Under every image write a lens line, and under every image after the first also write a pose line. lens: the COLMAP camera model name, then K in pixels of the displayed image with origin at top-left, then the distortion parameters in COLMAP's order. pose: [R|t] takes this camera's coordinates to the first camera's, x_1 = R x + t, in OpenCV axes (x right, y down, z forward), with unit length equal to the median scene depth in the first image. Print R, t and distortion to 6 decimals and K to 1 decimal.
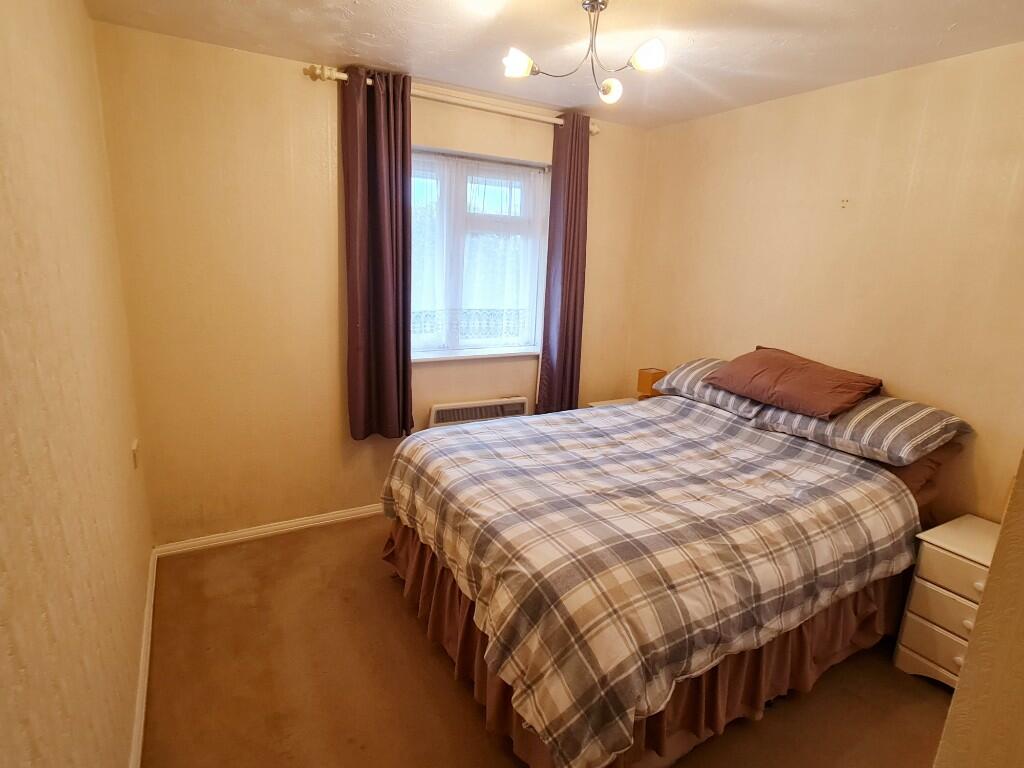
lens RADIAL K [[535.5, 0, 503.0], [0, 535.5, 373.8], [0, 0, 1]] dist [-0.003921, -0.000246]
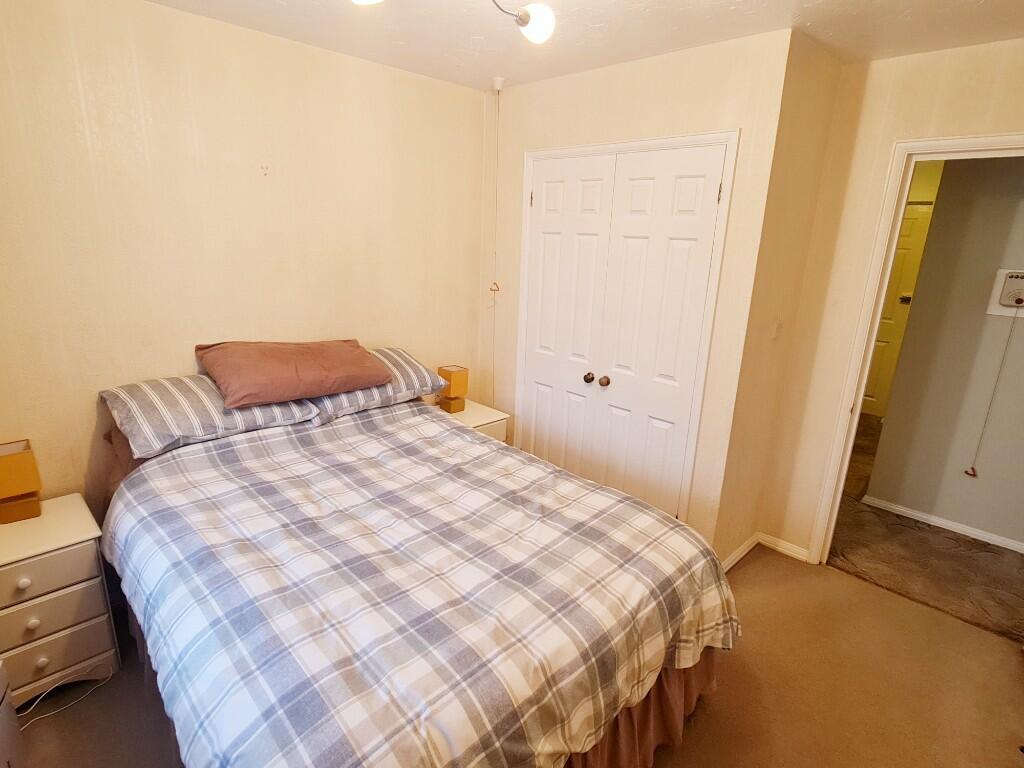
lens RADIAL K [[535.5, 0, 503.0], [0, 535.5, 373.8], [0, 0, 1]] dist [-0.003921, -0.000246]
pose [[-0.239714, -0.294692, 0.925037, -0.465467], [0.167583, 0.925955, 0.338412, -0.260803], [-0.956271, 0.236142, -0.172579, 0.912469]]
